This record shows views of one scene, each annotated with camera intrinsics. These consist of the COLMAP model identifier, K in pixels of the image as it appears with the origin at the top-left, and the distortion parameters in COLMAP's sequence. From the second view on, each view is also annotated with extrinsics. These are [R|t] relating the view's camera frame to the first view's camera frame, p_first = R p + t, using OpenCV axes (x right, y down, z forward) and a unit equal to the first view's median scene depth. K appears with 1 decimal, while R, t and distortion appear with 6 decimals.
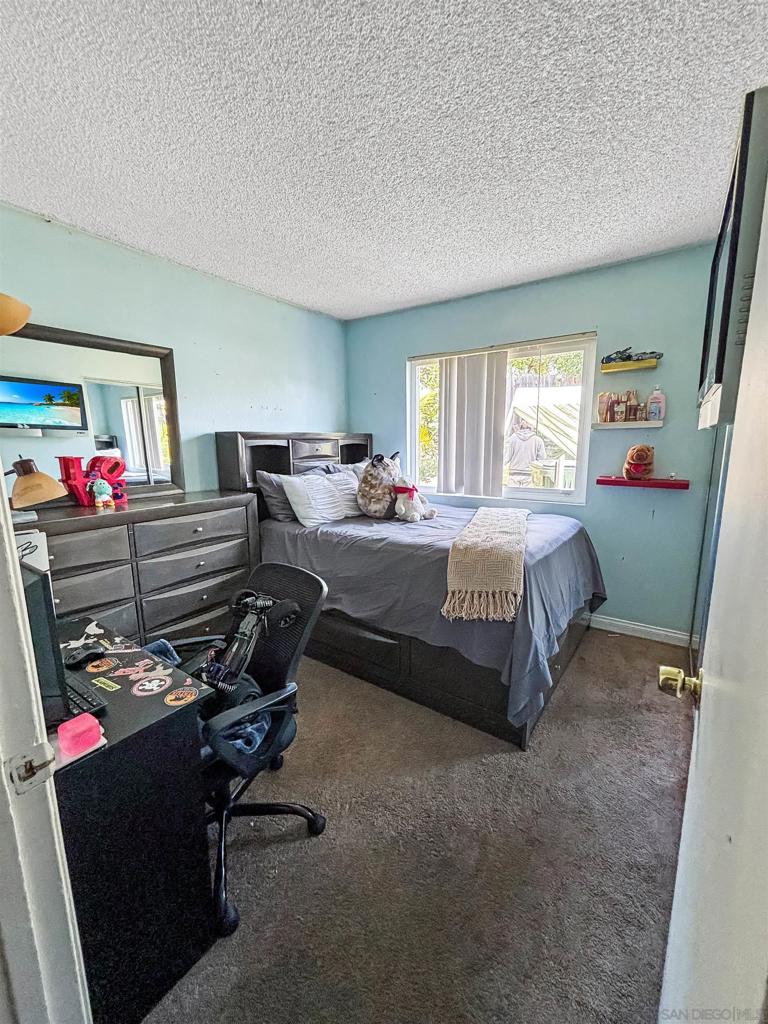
lens RADIAL K [[412.7, 0, 384.6], [0, 412.7, 509.9], [0, 0, 1]] dist [0.001401, 0.000425]
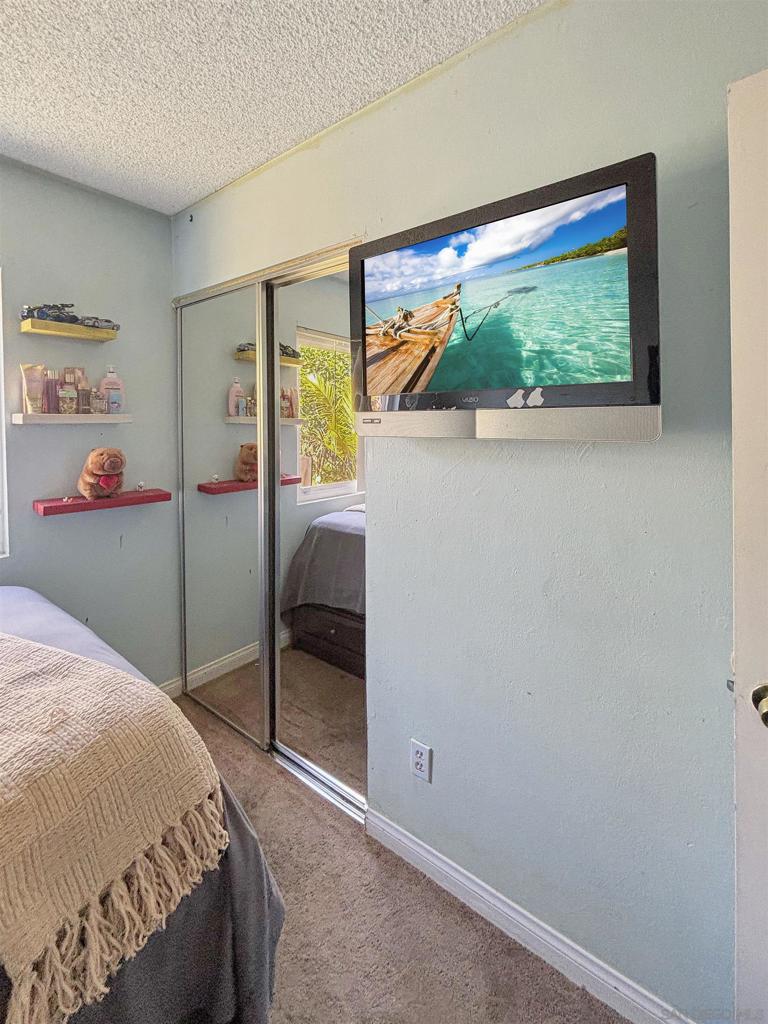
lens RADIAL K [[441.4, 0, 385.3], [0, 441.4, 446.5], [0, 0, 1]] dist [0.000672, 0.000134]
pose [[0.078101, -0.033135, 0.996395, -0.082936], [0.177007, 0.984029, 0.018849, -0.088838], [-0.981106, 0.174897, 0.082718, 0.471710]]
